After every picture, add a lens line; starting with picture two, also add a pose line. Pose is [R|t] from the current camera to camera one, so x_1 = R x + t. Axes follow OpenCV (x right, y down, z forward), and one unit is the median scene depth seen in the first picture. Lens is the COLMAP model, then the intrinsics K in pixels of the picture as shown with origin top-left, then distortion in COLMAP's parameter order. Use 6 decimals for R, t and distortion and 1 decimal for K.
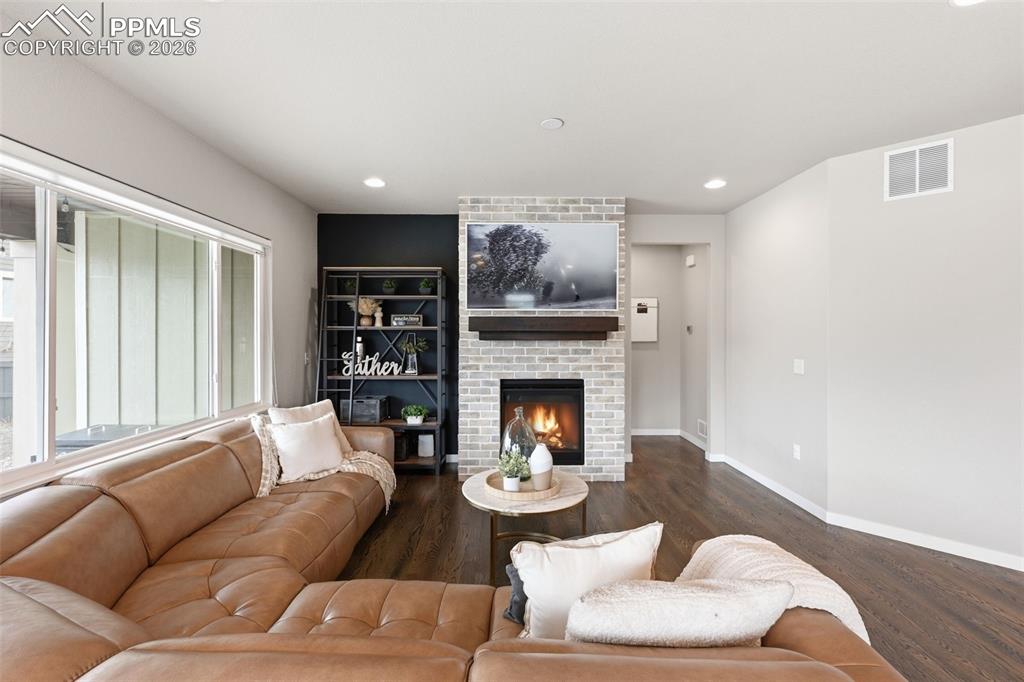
lens RADIAL K [[441.0, 0, 513.1], [0, 441.0, 337.0], [0, 0, 1]] dist [0.000733, 0.000282]
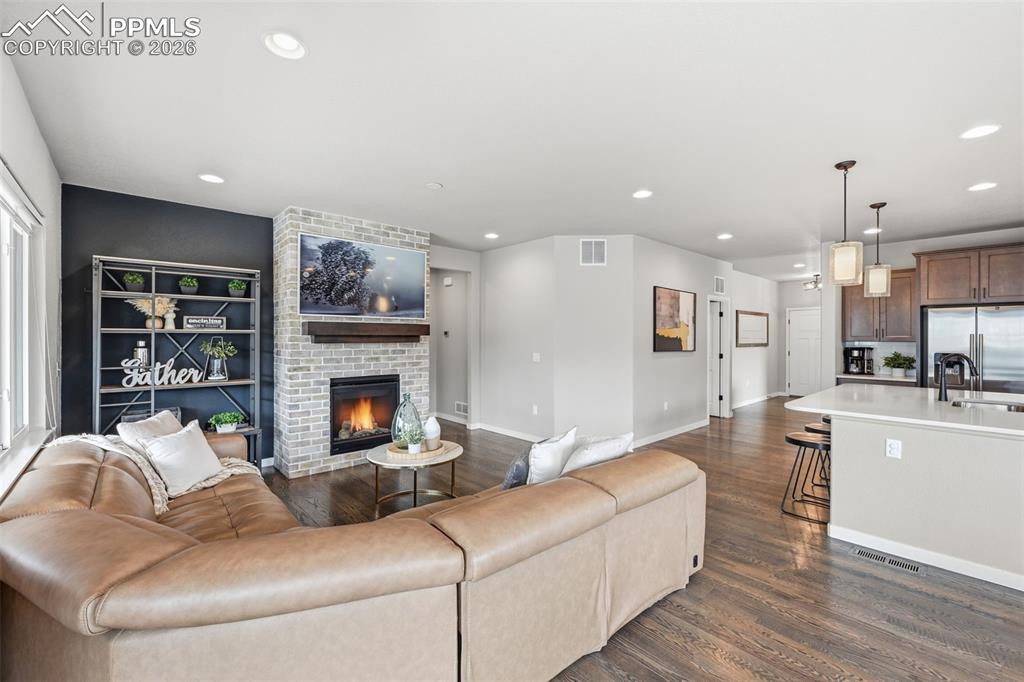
lens RADIAL K [[426.3, 0, 517.4], [0, 426.3, 340.6], [0, 0, 1]] dist [-0.000259, 0.000230]
pose [[0.745359, -0.005434, 0.666641, -0.390737], [0.005025, 0.999984, 0.002532, 0.000548], [-0.666644, 0.001463, 0.745375, -0.108637]]
